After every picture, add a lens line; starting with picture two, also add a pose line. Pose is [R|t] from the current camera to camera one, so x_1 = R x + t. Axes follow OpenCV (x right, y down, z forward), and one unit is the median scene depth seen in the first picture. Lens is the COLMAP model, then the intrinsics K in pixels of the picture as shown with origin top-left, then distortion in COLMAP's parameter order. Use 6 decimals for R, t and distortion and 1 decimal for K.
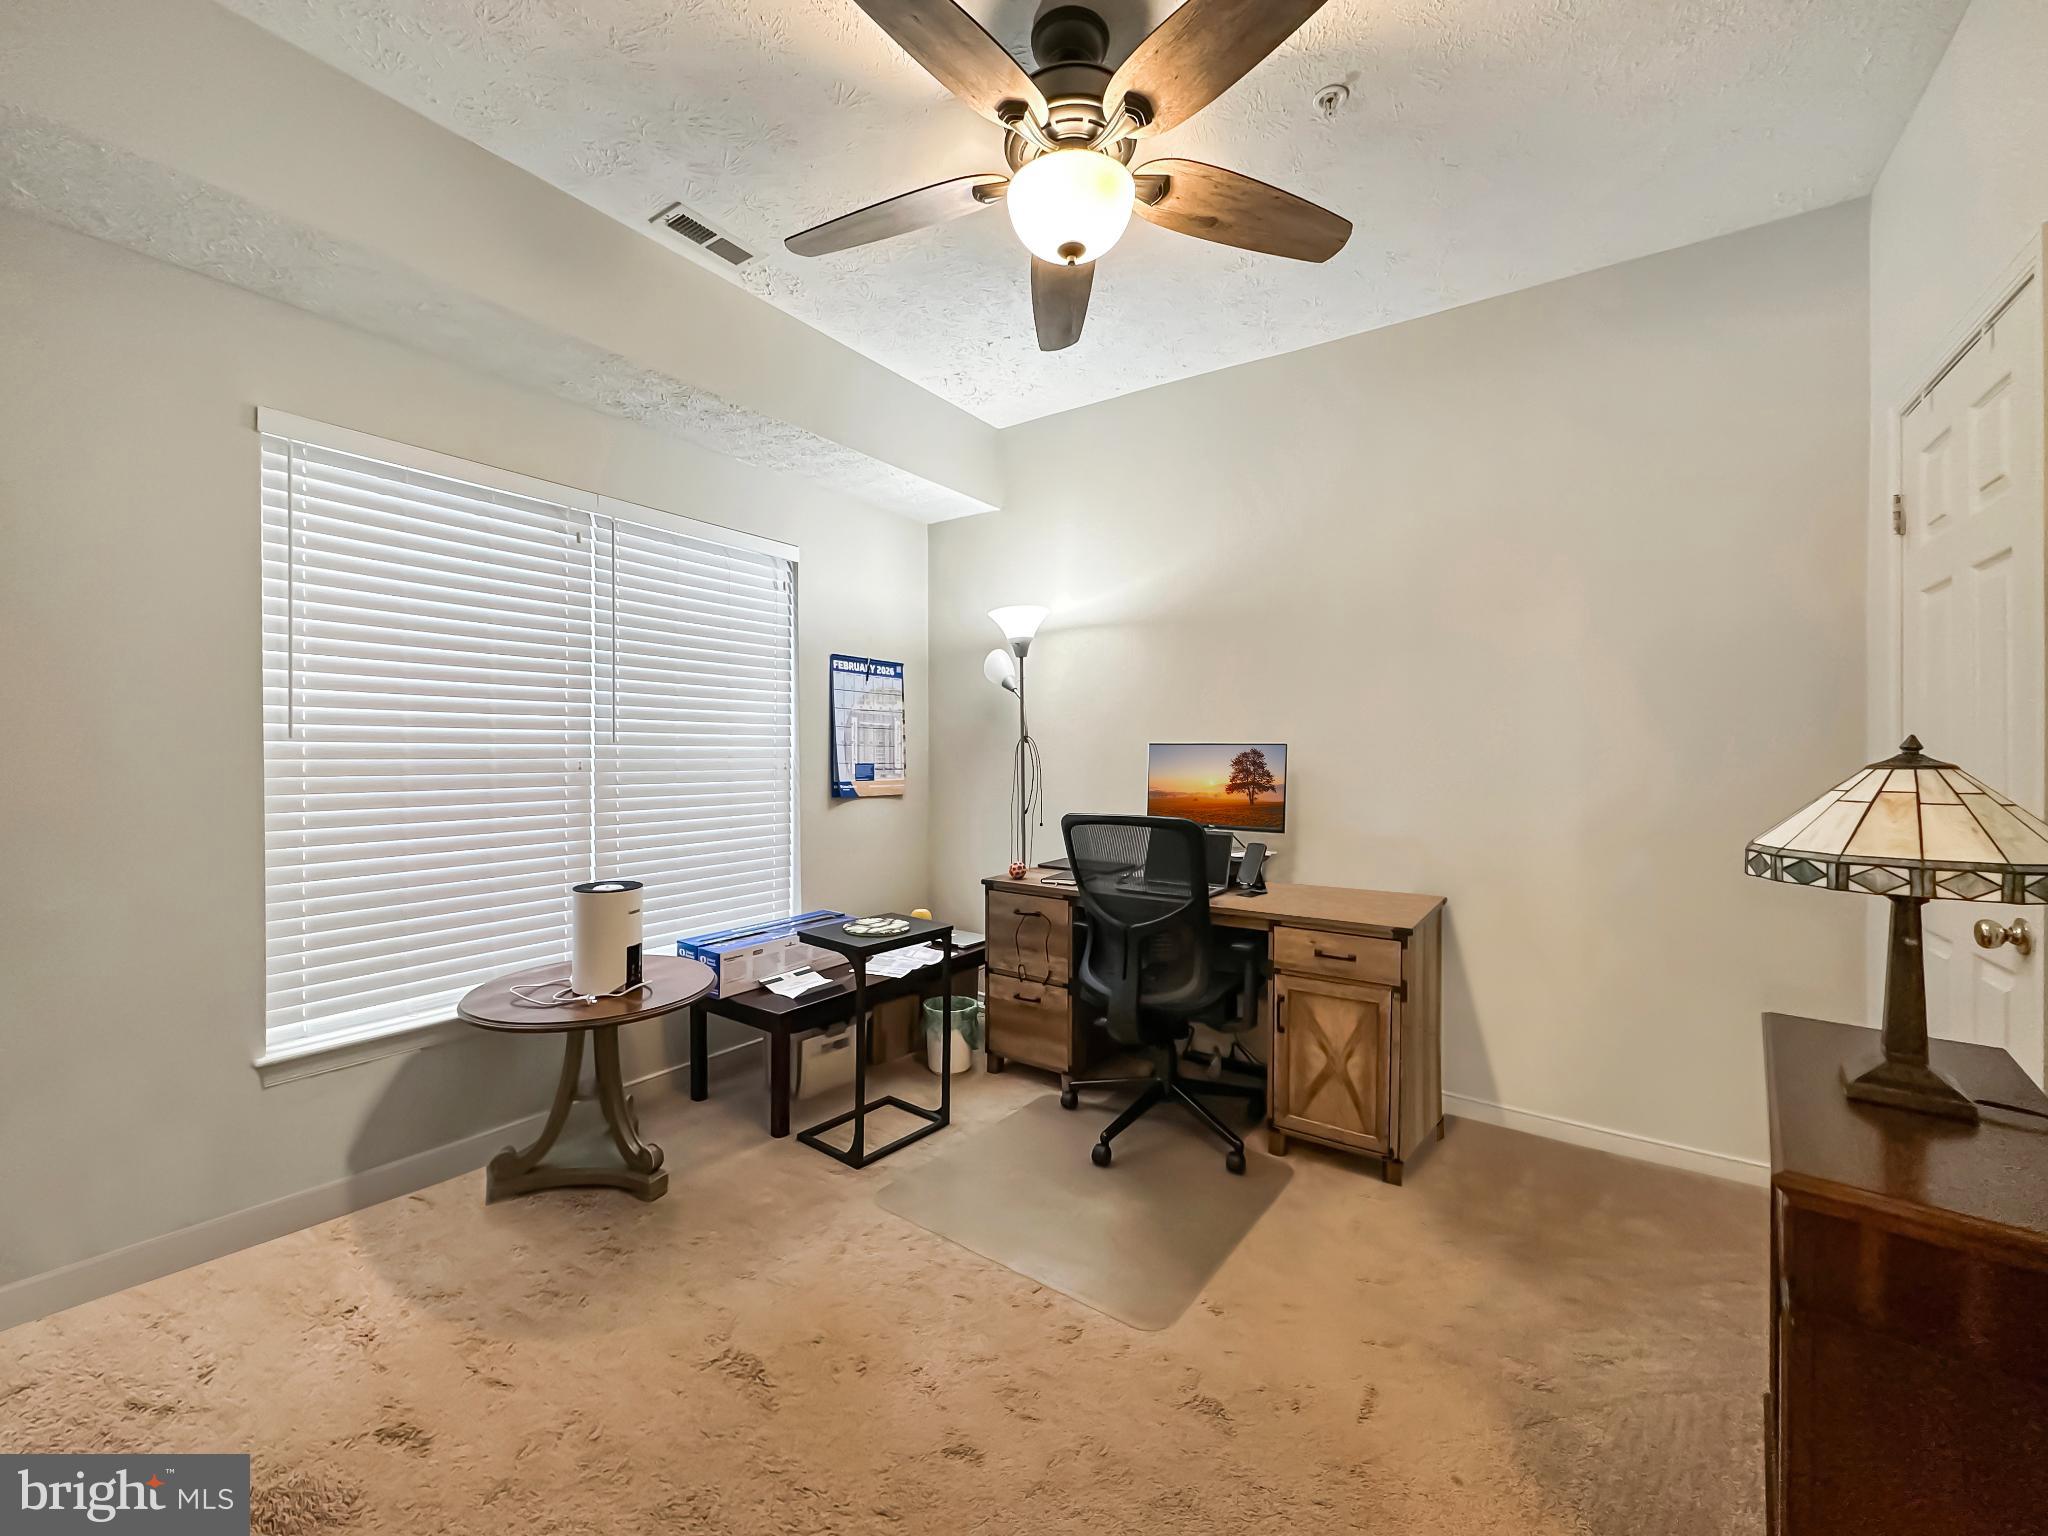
lens RADIAL K [[829.4, 0, 1030.9], [0, 829.4, 736.5], [0, 0, 1]] dist [0.000232, 0.000067]
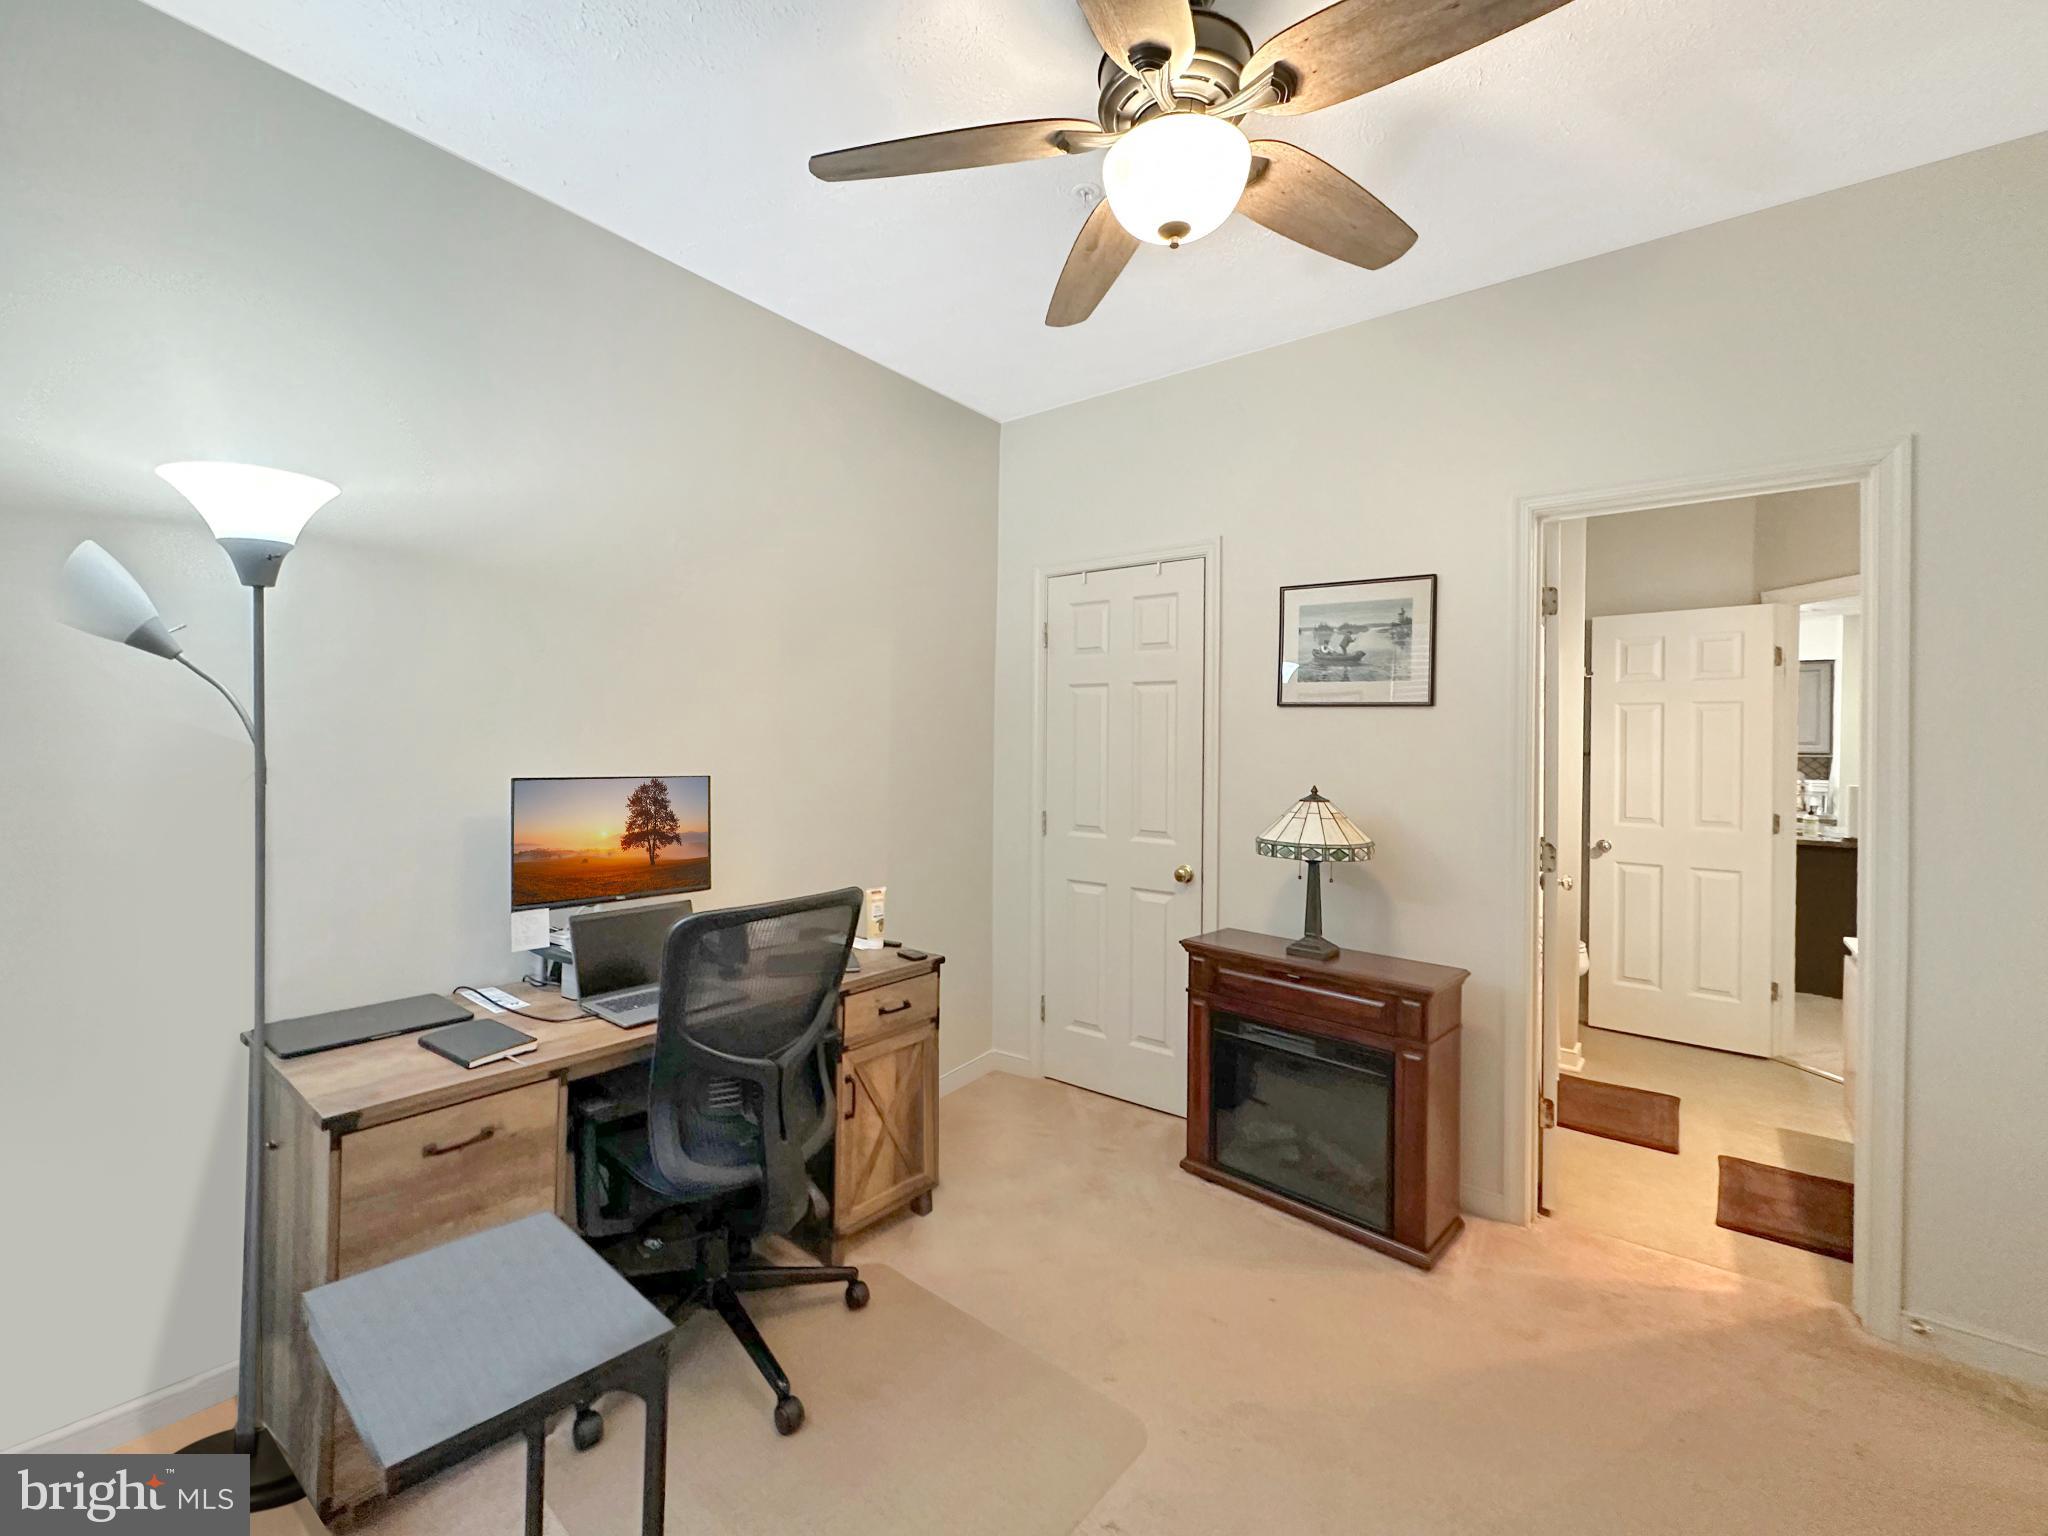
lens RADIAL K [[882.9, 0, 1029.1], [0, 882.9, 740.9], [0, 0, 1]] dist [0.000642, 0.000055]
pose [[0.039306, 0.008851, 0.999188, -0.616867], [-0.039063, 0.999210, -0.007315, -0.035506], [-0.998463, -0.038744, 0.039621, 0.802611]]
